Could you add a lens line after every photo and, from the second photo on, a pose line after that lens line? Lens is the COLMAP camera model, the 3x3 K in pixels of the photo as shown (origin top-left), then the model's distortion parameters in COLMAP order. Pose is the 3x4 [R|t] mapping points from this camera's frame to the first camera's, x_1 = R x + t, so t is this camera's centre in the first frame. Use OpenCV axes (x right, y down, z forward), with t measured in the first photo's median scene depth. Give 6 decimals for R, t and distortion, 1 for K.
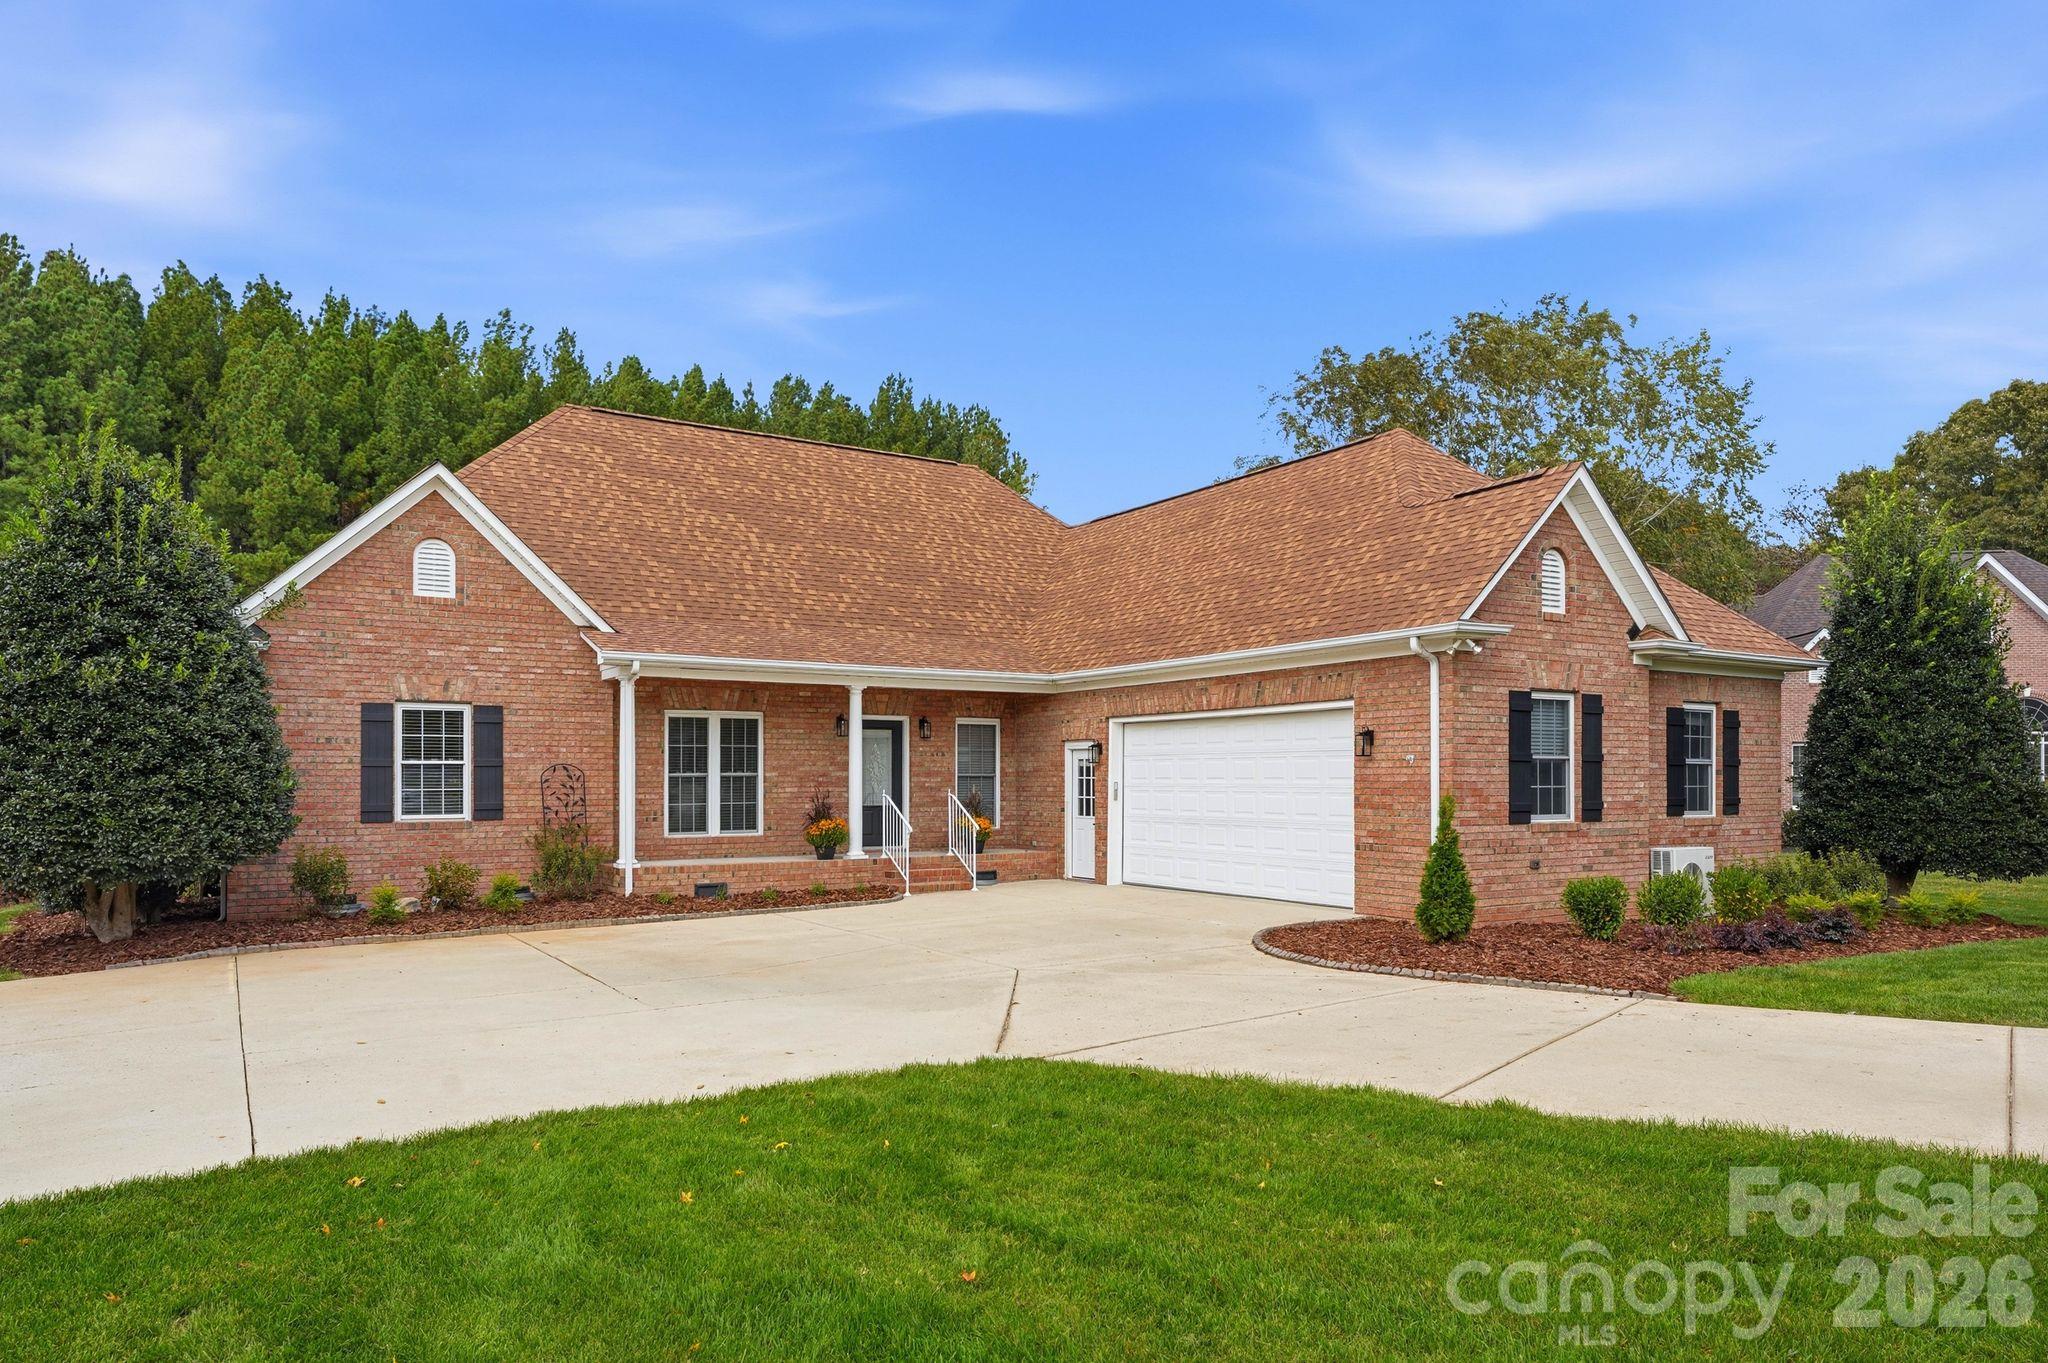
lens RADIAL K [[1277.6, 0, 1019.7], [0, 1277.6, 738.9], [0, 0, 1]] dist [0.006722, -0.000874]
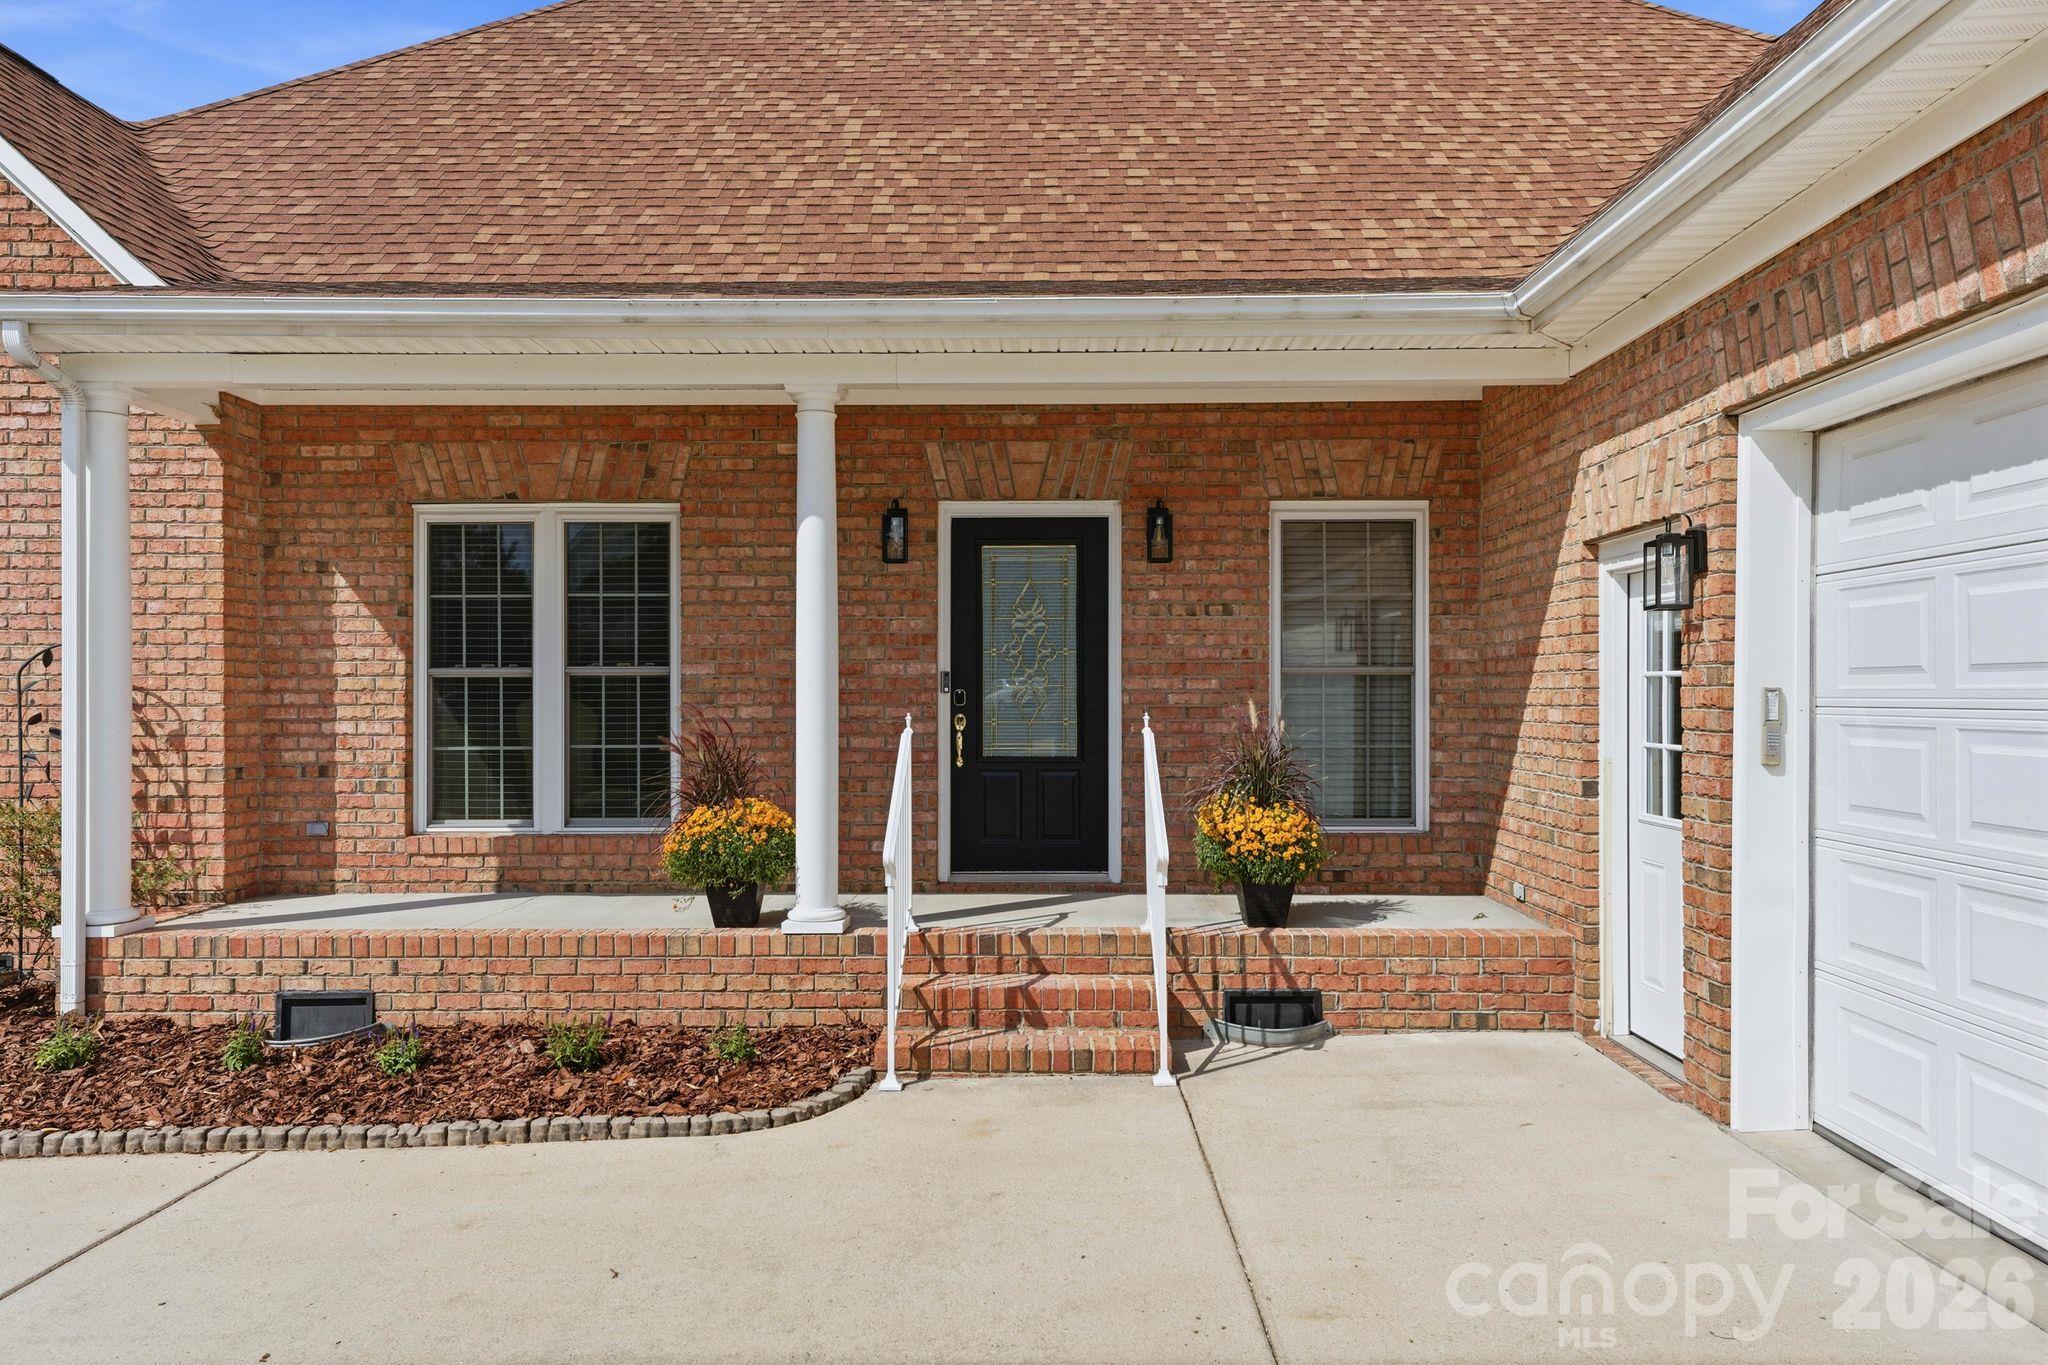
lens RADIAL K [[1351.9, 0, 1025.0], [0, 1351.9, 681.4], [0, 0, 1]] dist [0.023196, -0.000208]
pose [[0.838075, -0.004633, -0.545536, 0.112654], [0.017634, 0.999671, 0.018601, 0.028968], [0.545270, -0.025209, 0.837881, 0.829717]]
